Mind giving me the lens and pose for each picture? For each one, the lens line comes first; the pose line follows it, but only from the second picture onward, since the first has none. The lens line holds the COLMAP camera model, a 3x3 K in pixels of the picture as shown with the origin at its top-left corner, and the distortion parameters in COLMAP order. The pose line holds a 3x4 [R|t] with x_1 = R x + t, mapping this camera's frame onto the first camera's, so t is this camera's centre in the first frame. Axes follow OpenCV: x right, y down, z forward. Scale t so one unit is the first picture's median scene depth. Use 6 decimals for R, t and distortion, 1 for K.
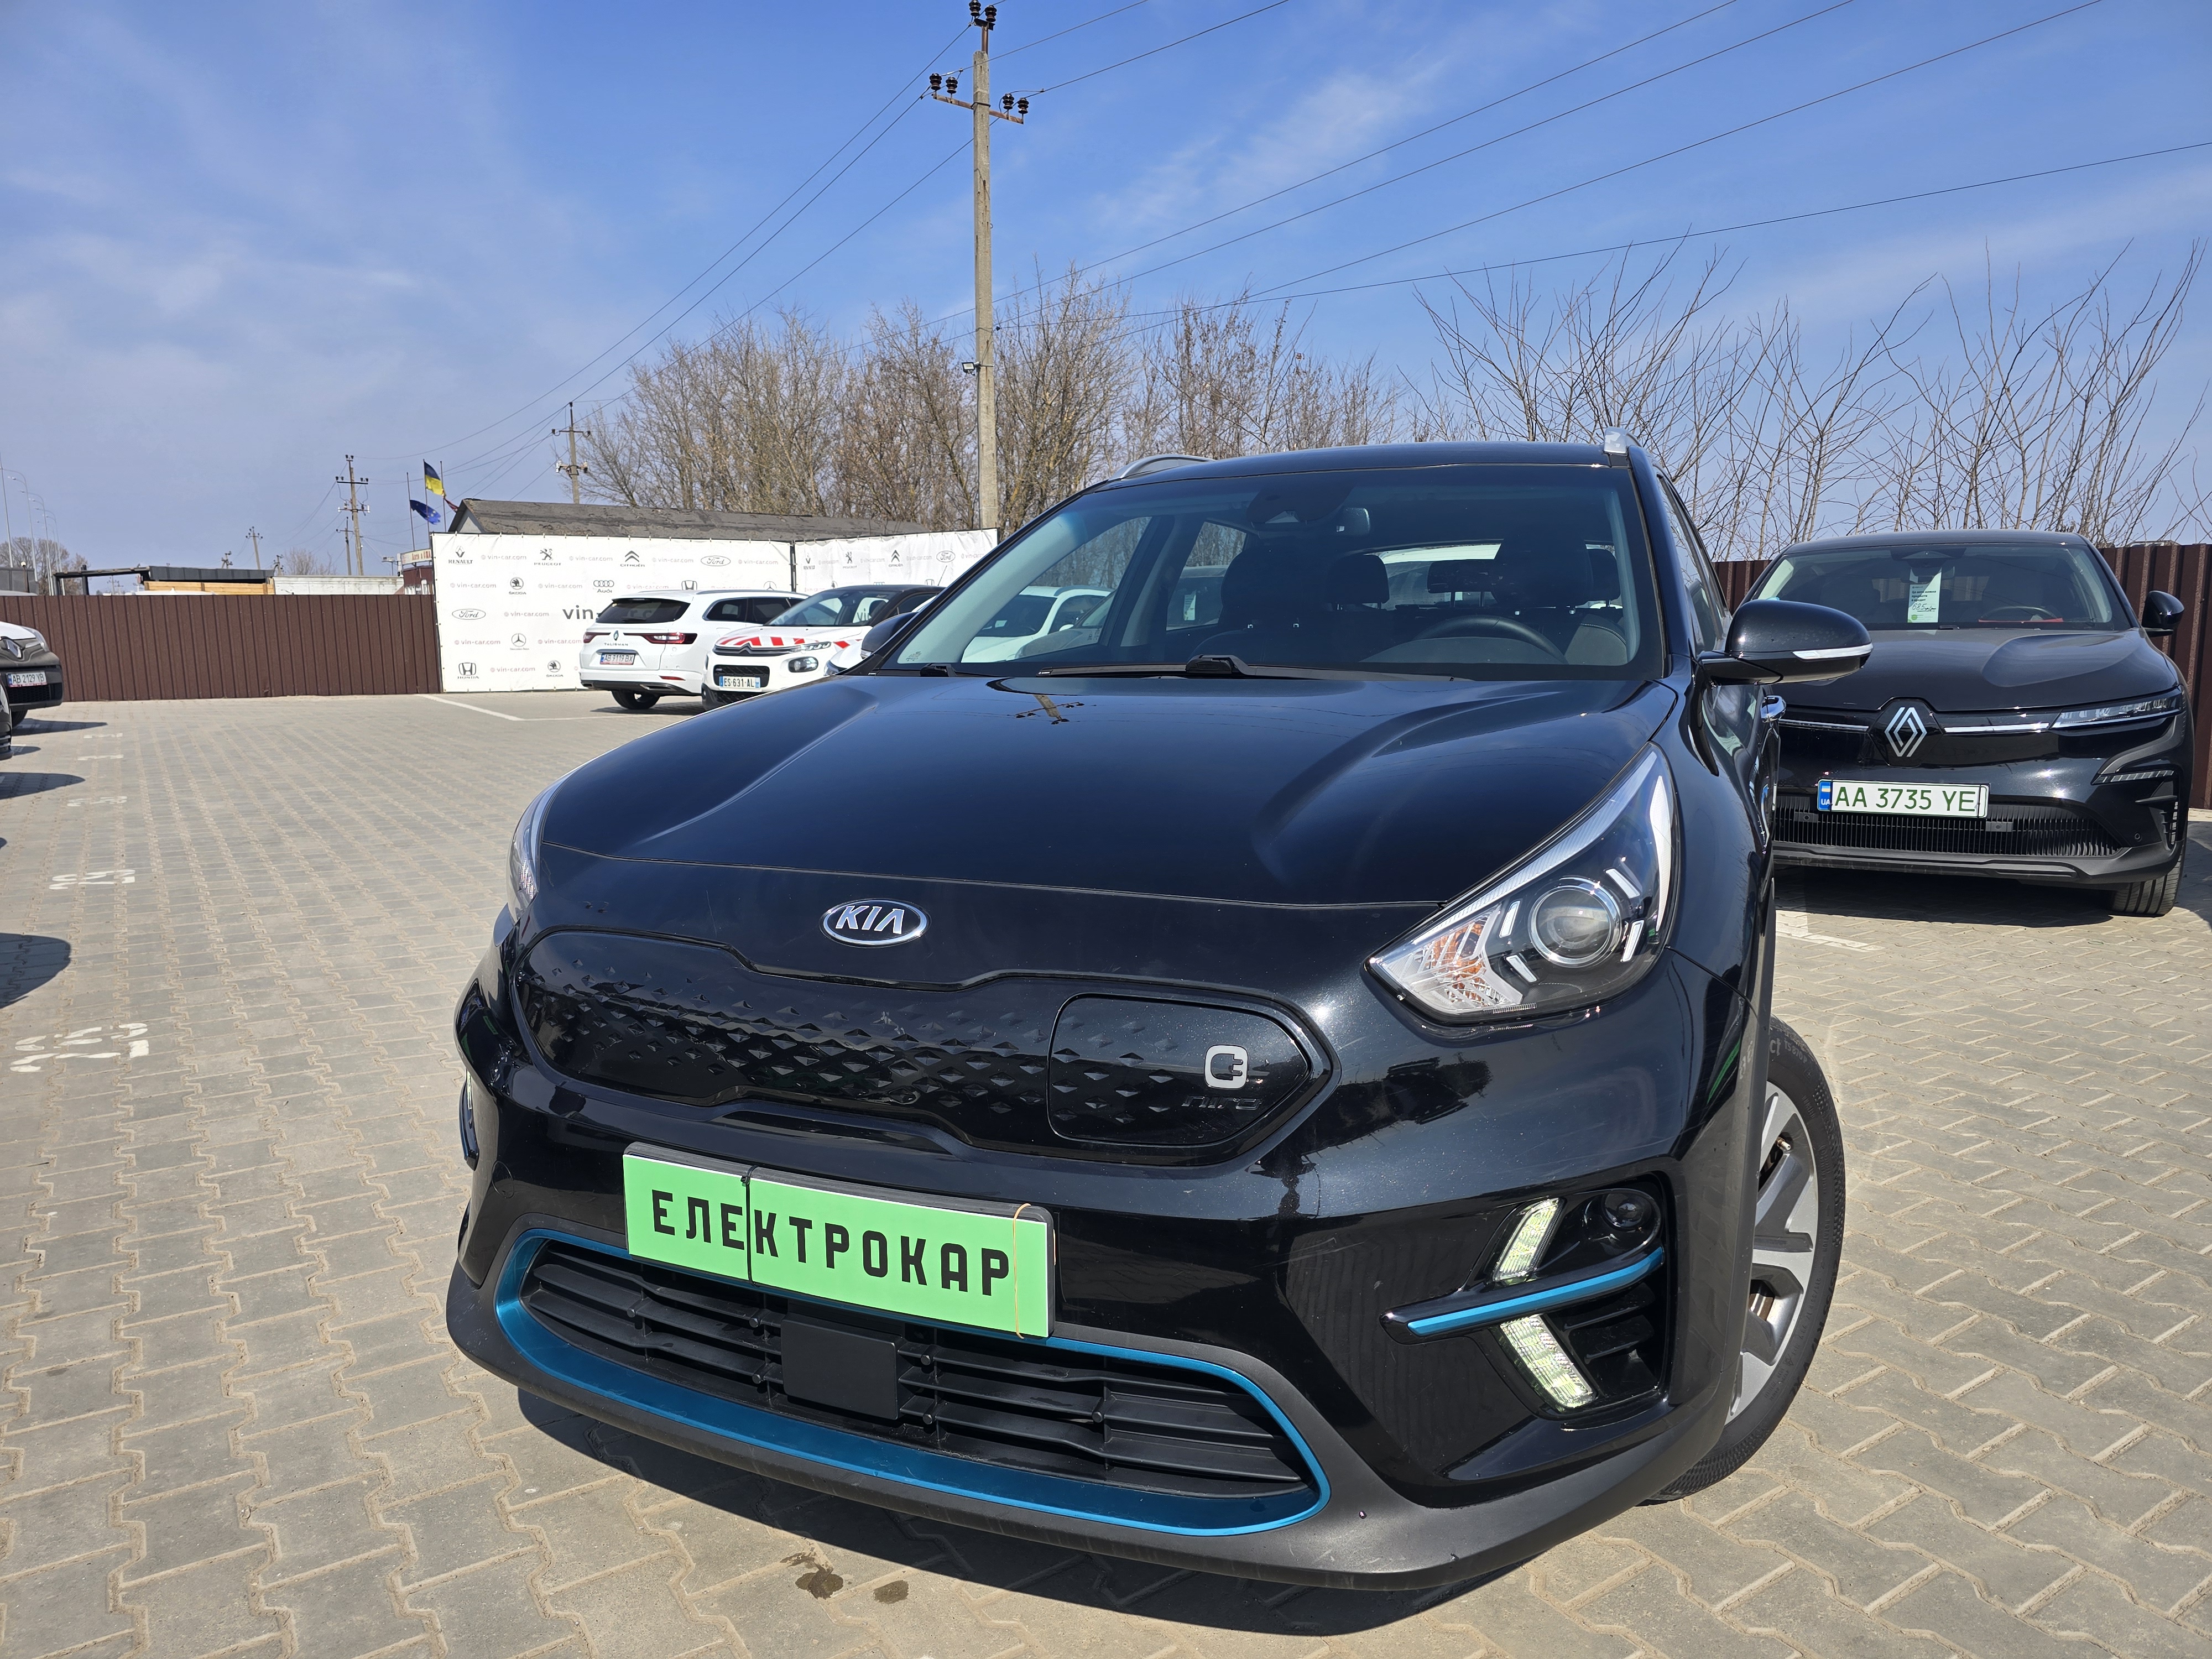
lens RADIAL K [[1472.2, 0, 1112.8], [0, 1472.2, 839.0], [0, 0, 1]] dist [0.088246, -0.101055]
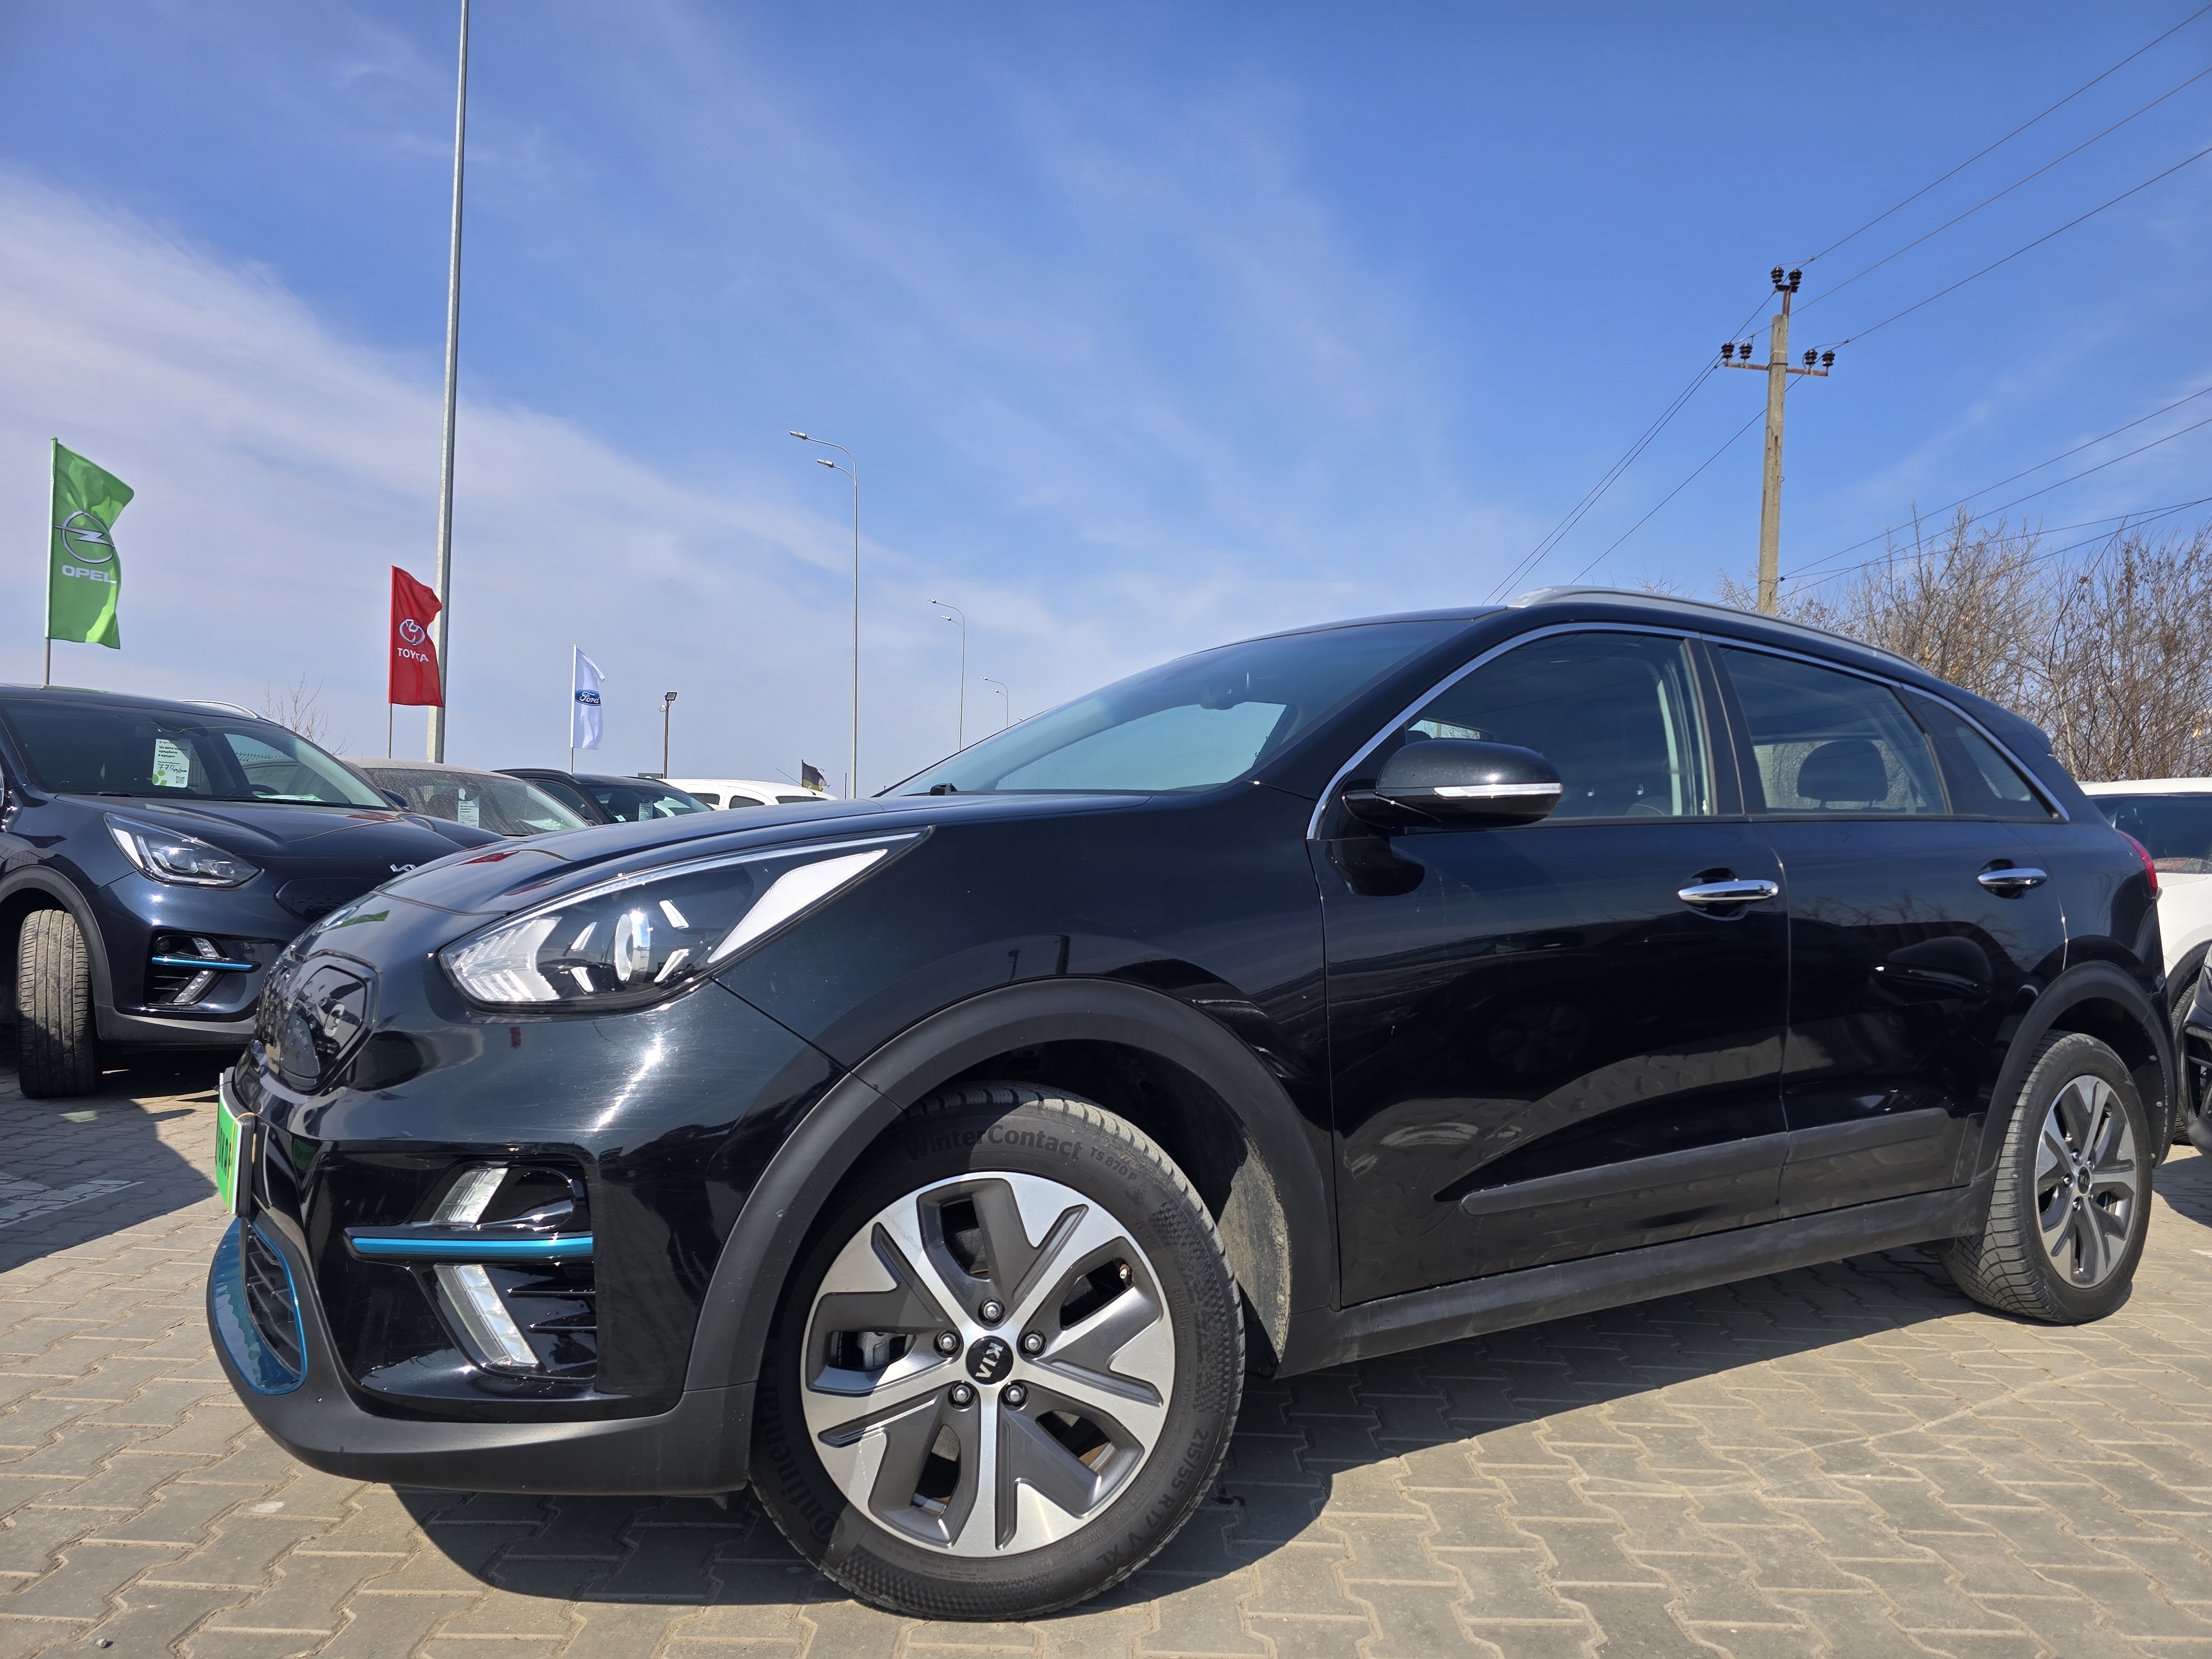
lens RADIAL K [[1483.7, 0, 1122.1], [0, 1483.7, 836.5], [0, 0, 1]] dist [0.027754, -0.002066]
pose [[0.836531, 0.025162, -0.547342, 1.216019], [-0.123415, 0.981928, -0.143480, 0.089208], [0.533840, 0.187575, 0.824518, 0.235120]]
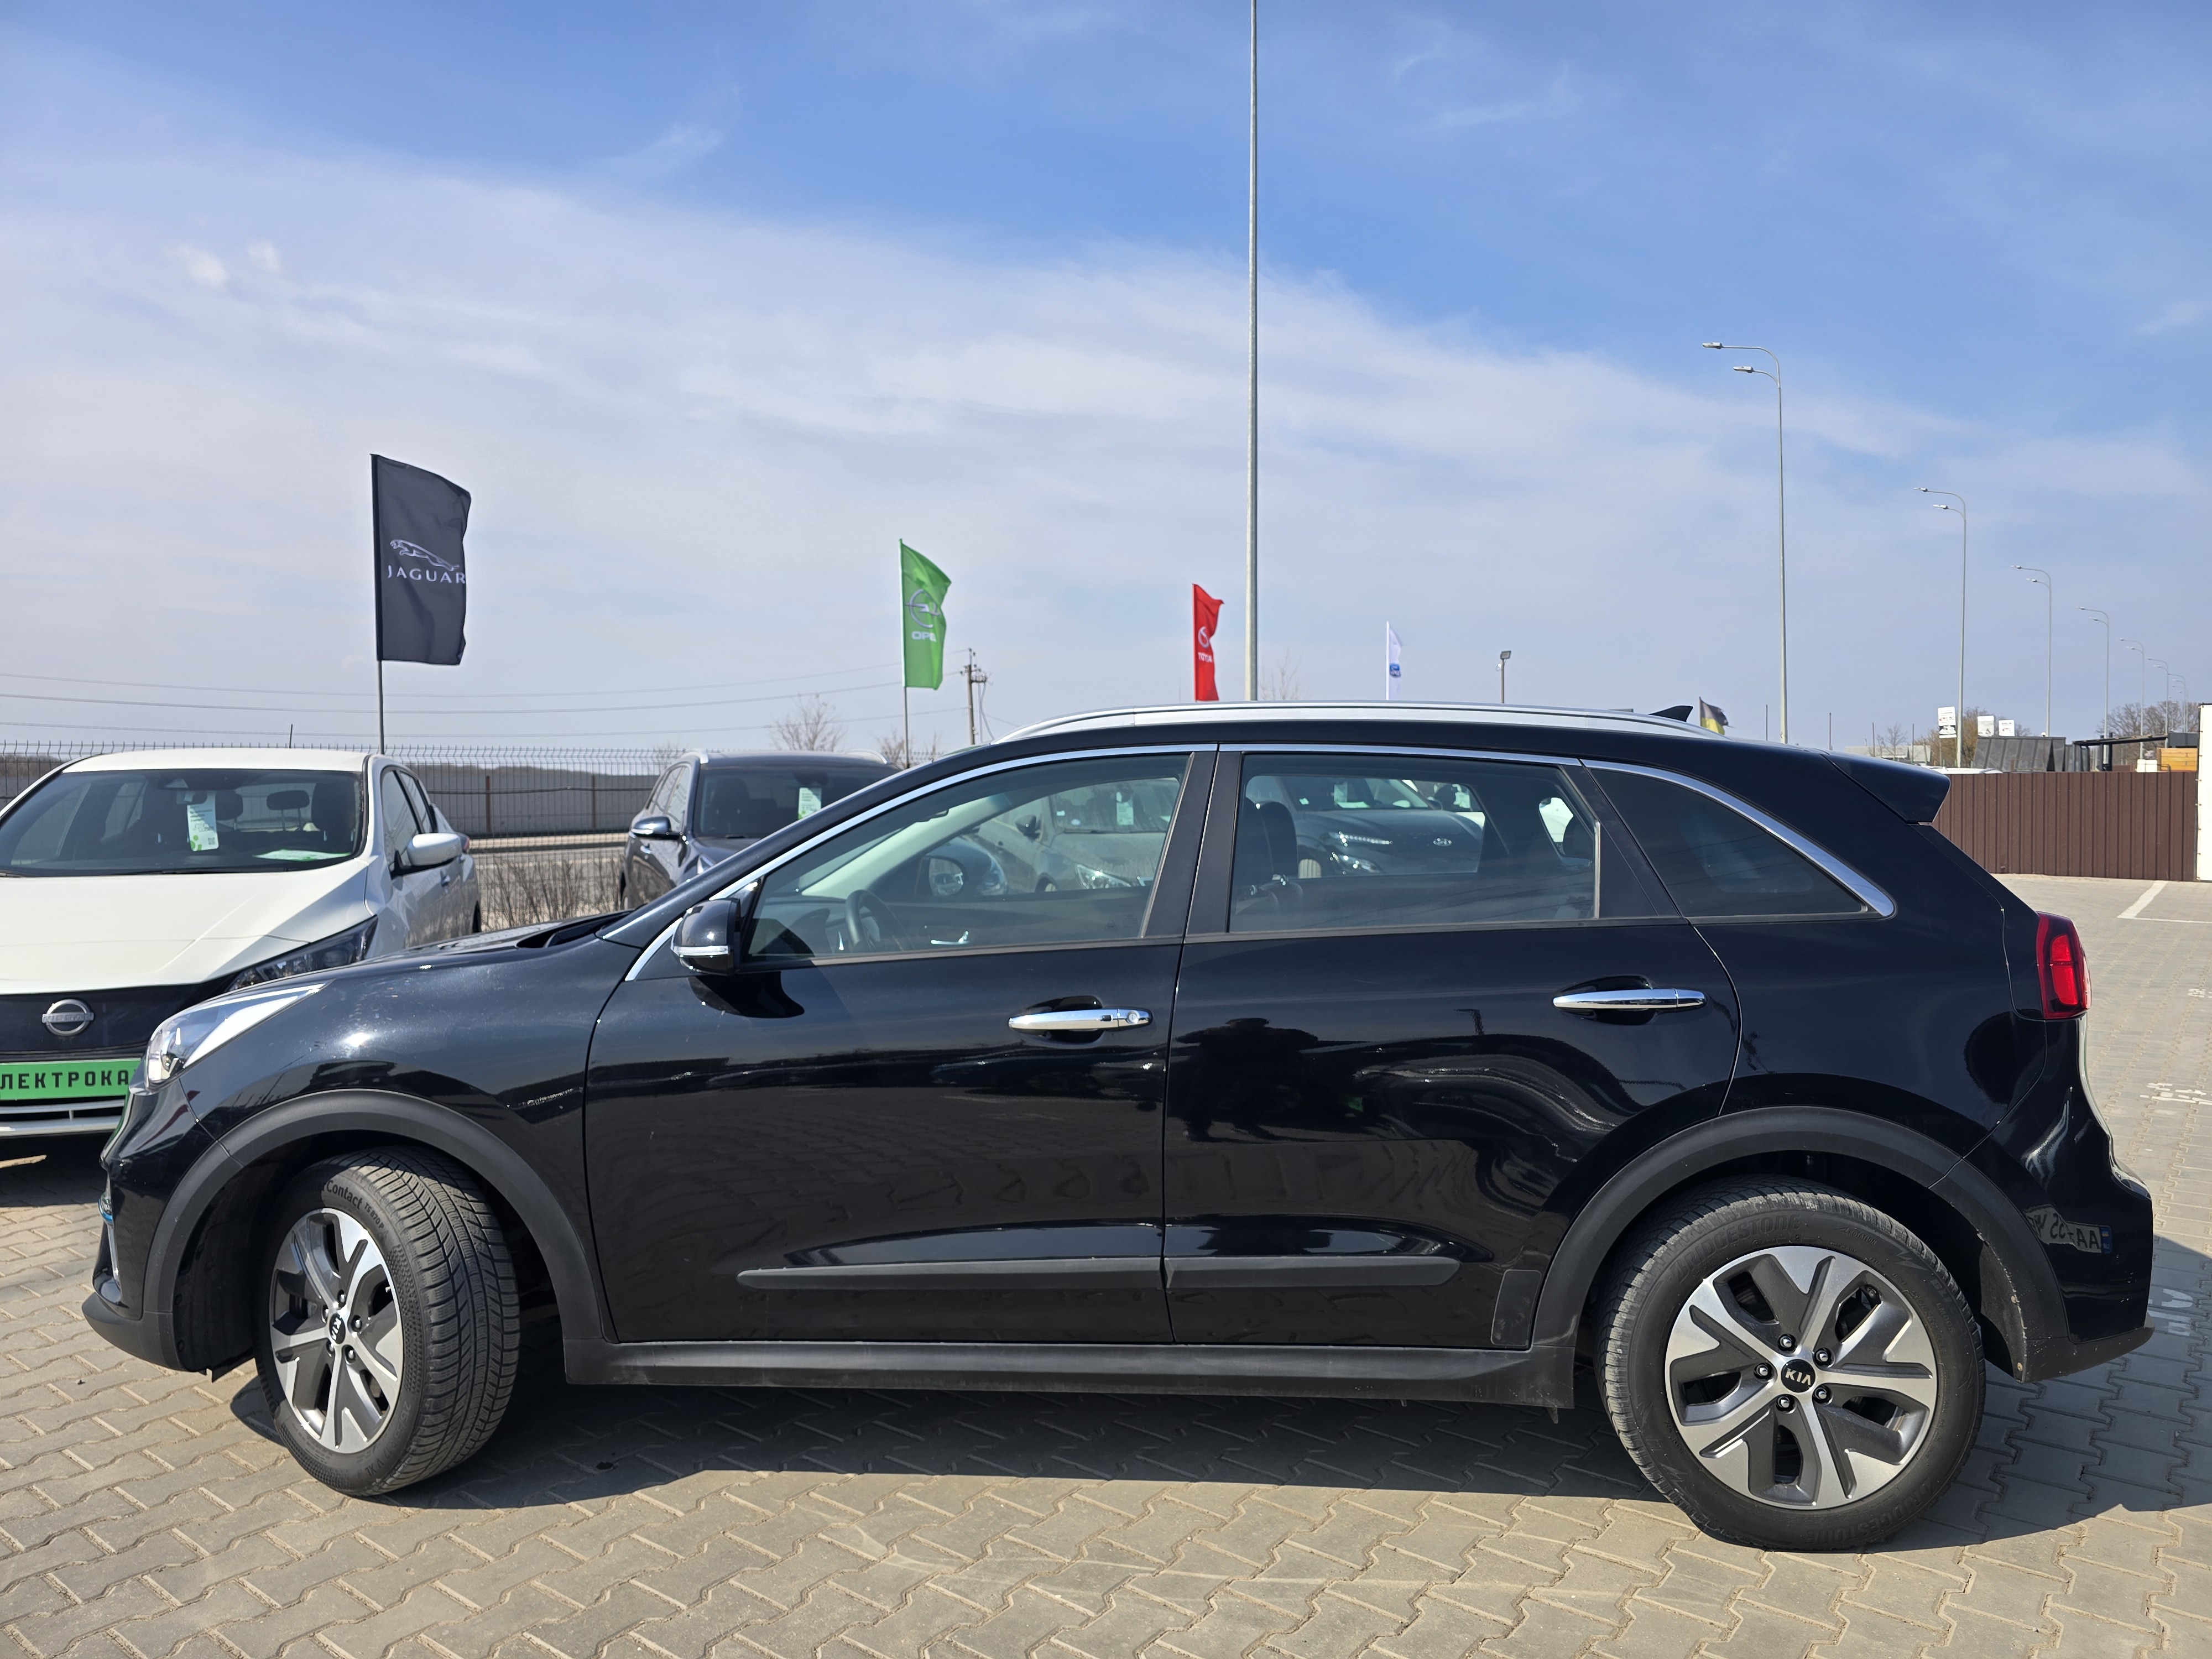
lens RADIAL K [[1472.2, 0, 1112.8], [0, 1472.2, 839.0], [0, 0, 1]] dist [0.088246, -0.101055]
pose [[0.323665, 0.043014, -0.945194, 2.498681], [-0.144017, 0.989566, -0.004283, -0.377597], [0.935147, 0.137511, 0.326482, 1.416259]]
